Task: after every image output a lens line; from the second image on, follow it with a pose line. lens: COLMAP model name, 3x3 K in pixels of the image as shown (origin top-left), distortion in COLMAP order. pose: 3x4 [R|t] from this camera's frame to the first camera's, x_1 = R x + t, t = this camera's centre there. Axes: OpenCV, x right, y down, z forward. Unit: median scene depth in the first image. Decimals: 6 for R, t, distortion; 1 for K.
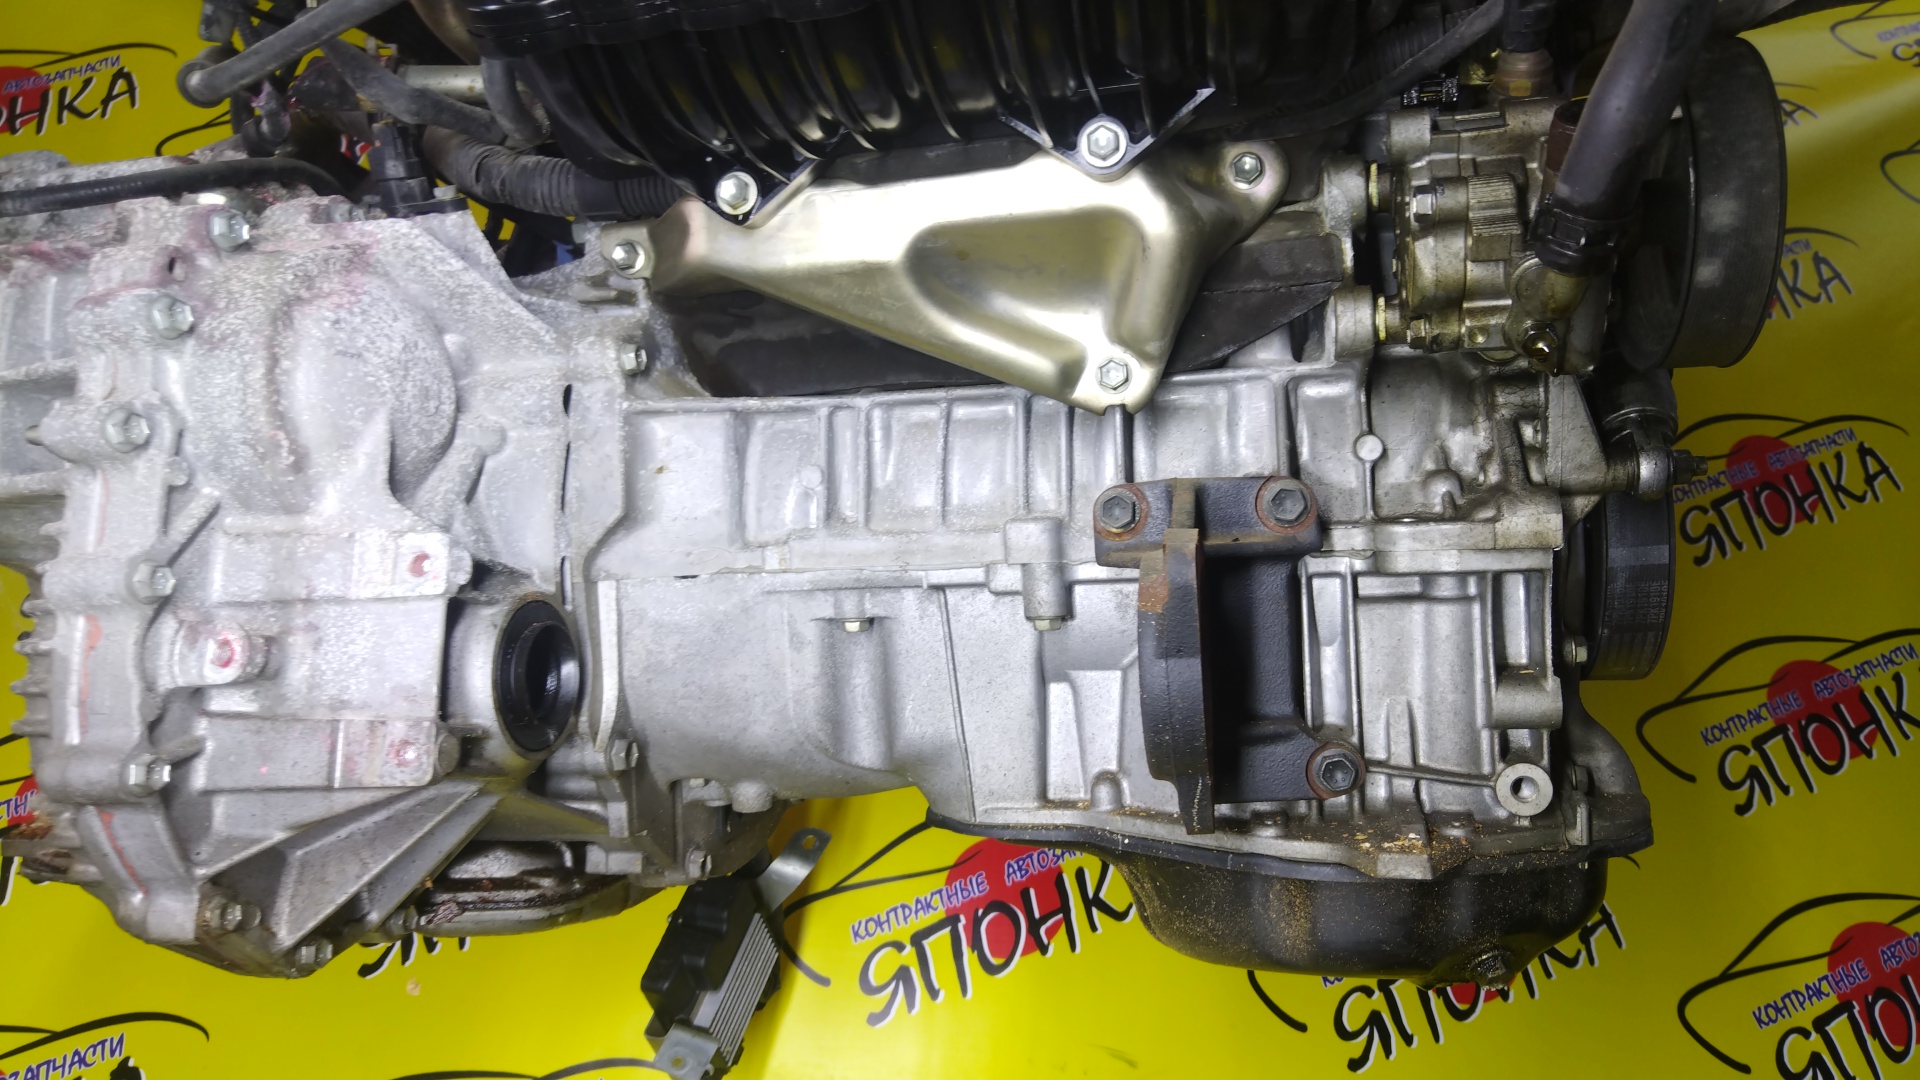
lens RADIAL K [[1447.0, 0, 963.8], [0, 1447.0, 539.4], [0, 0, 1]] dist [0.027238, -0.005338]
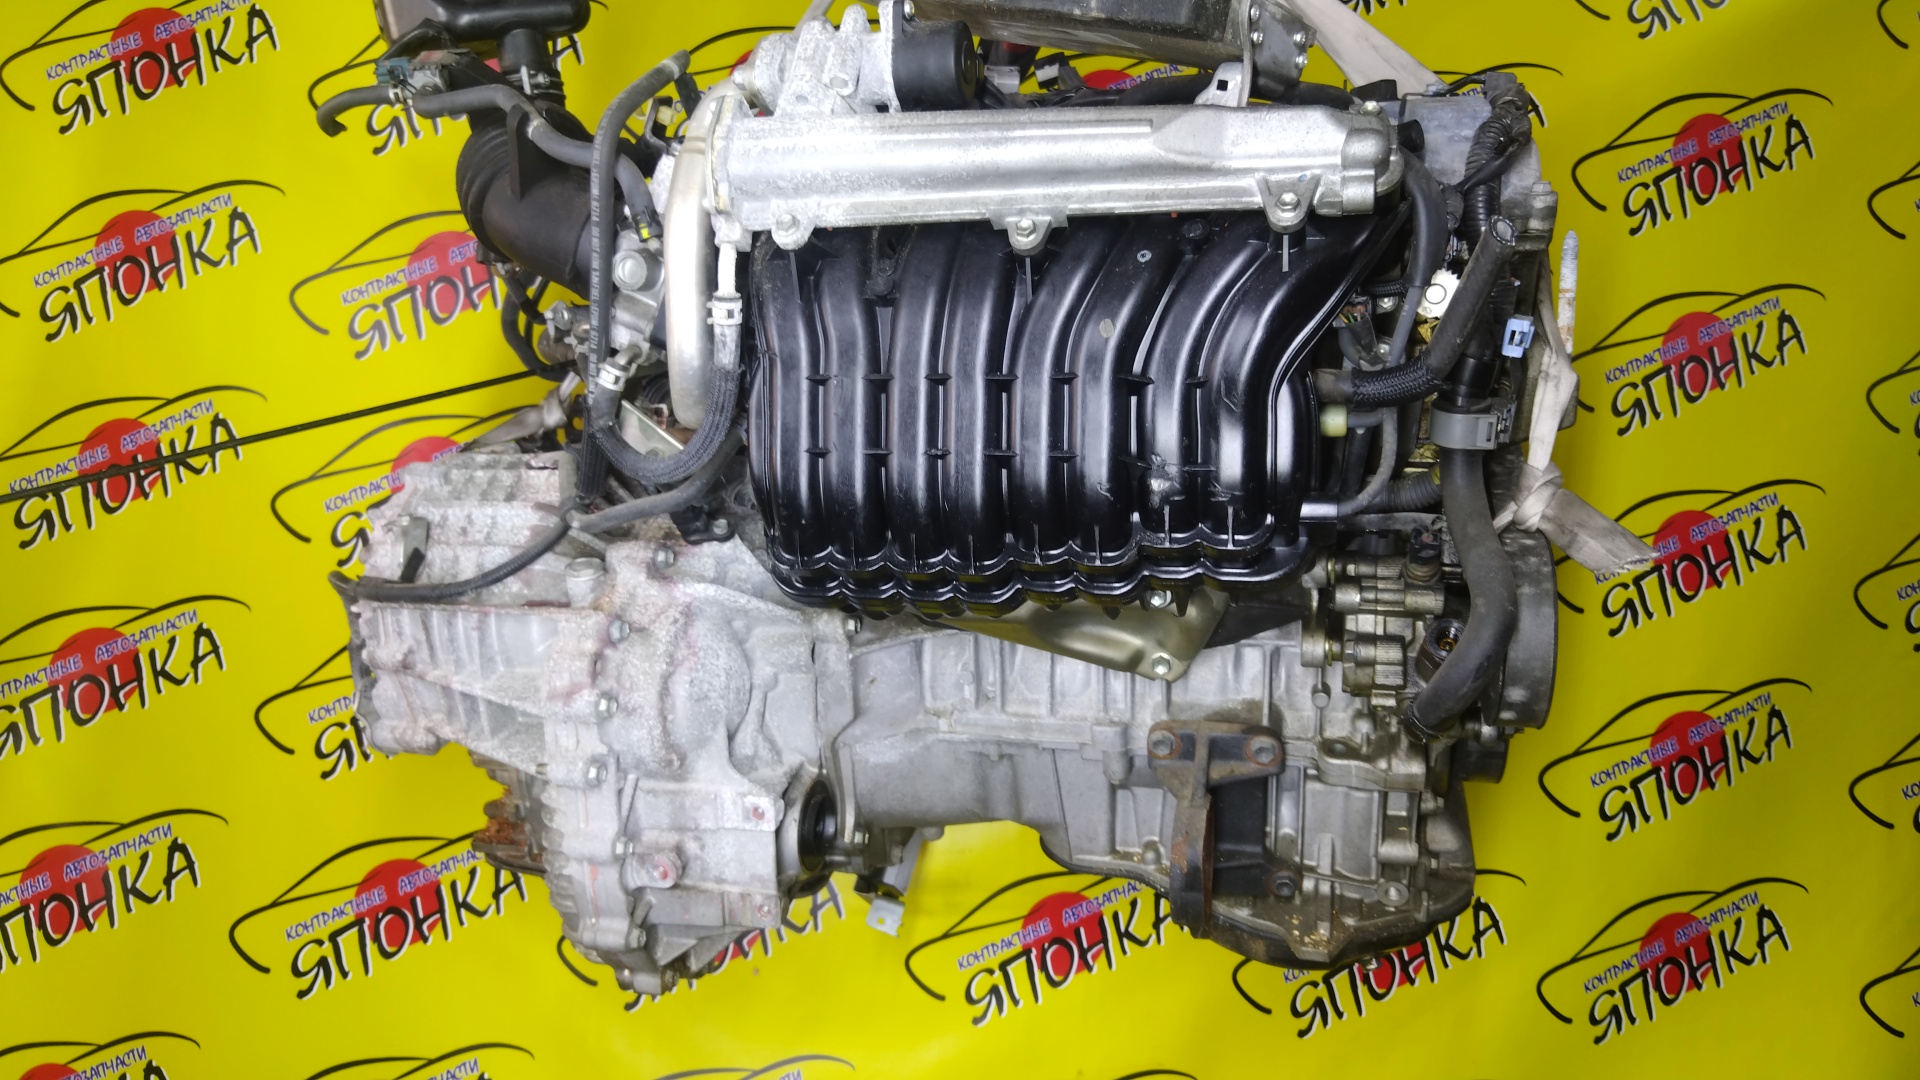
lens RADIAL K [[1447.0, 0, 957.8], [0, 1447.0, 539.4], [0, 0, 1]] dist [0.027238, -0.005338]
pose [[0.999430, -0.020279, -0.026979, -0.073979], [0.029664, 0.909049, 0.415632, -0.883820], [0.016097, -0.416196, 0.909132, -0.385731]]
